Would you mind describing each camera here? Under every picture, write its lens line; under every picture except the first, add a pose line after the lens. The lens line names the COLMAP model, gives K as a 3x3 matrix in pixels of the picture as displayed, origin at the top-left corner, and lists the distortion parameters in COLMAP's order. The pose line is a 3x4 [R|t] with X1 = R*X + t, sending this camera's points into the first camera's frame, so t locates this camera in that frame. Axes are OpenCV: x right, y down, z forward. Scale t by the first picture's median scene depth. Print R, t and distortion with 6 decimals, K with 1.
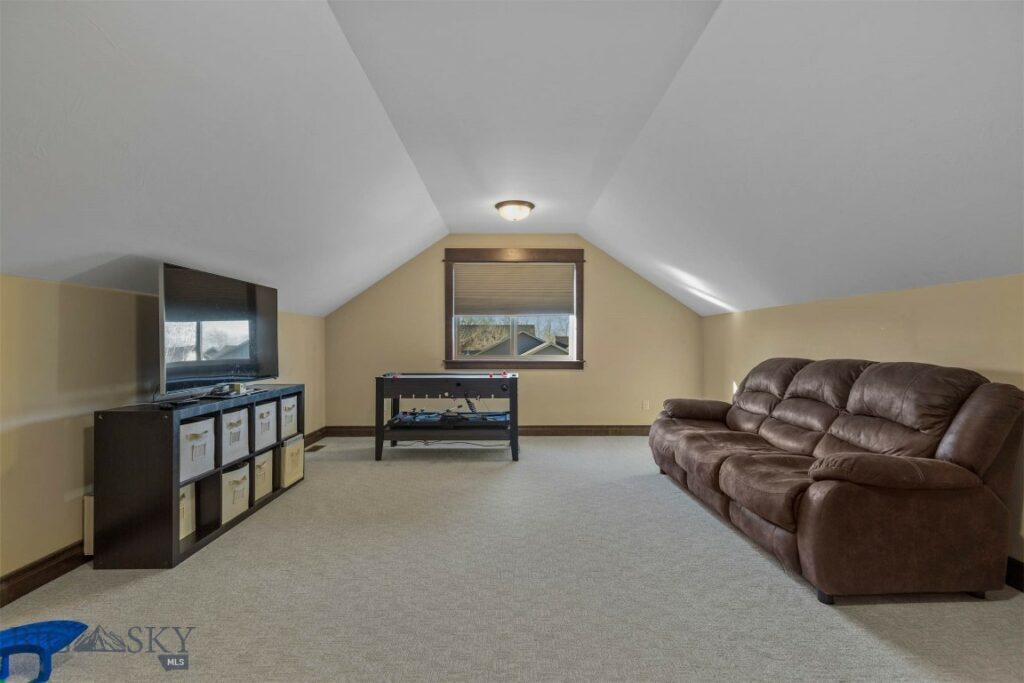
lens RADIAL K [[460.0, 0, 511.1], [0, 460.0, 338.4], [0, 0, 1]] dist [0.007574, -0.001965]
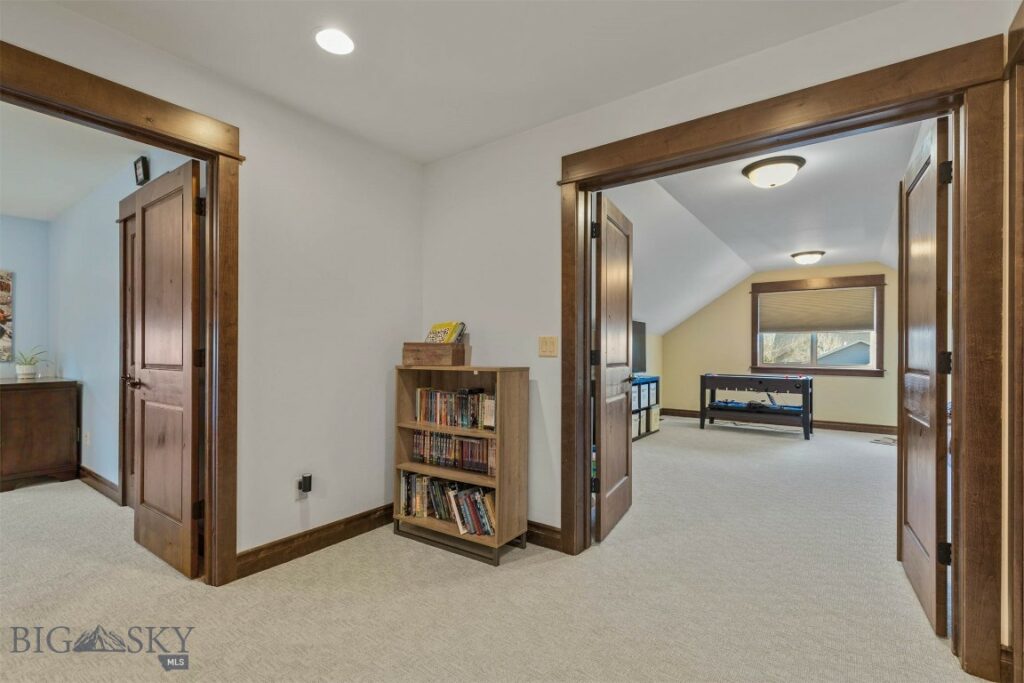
lens RADIAL K [[460.0, 0, 512.4], [0, 460.0, 349.8], [0, 0, 1]] dist [0.007574, -0.001965]
pose [[0.807613, 0.005616, -0.589686, 0.109794], [-0.003292, 0.999982, 0.005014, -0.007155], [0.589703, -0.002108, 0.807617, -0.632119]]
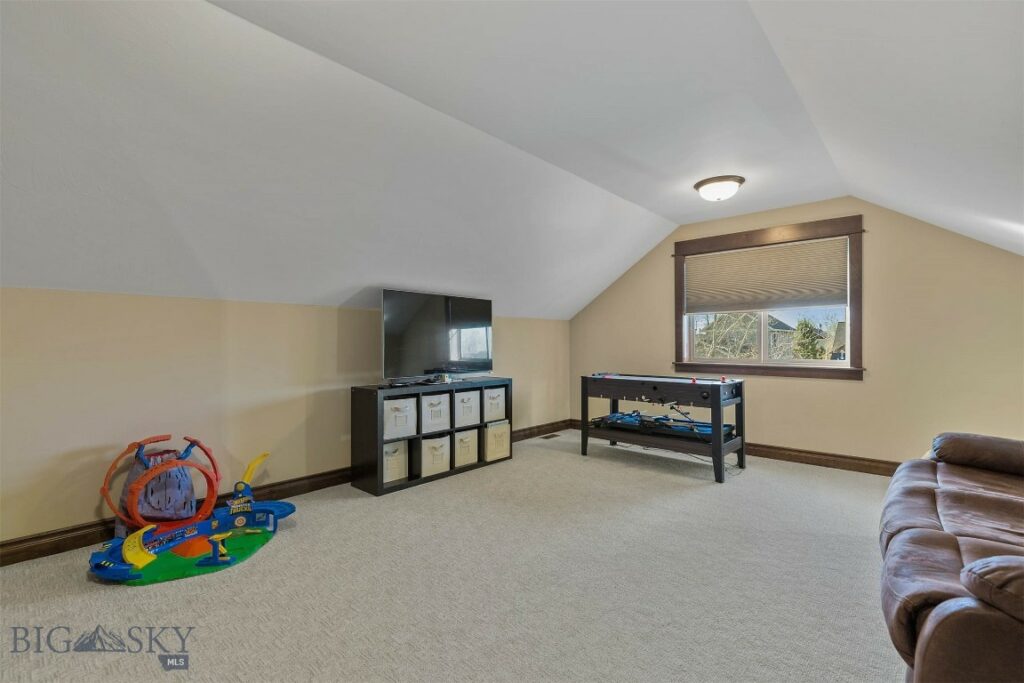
lens RADIAL K [[460.0, 0, 510.1], [0, 460.0, 338.3], [0, 0, 1]] dist [0.007574, -0.001965]
pose [[0.735161, -0.007973, -0.677846, 0.304508], [0.006403, 0.999968, -0.004817, 0.001249], [0.677862, -0.000798, 0.735188, 0.109406]]
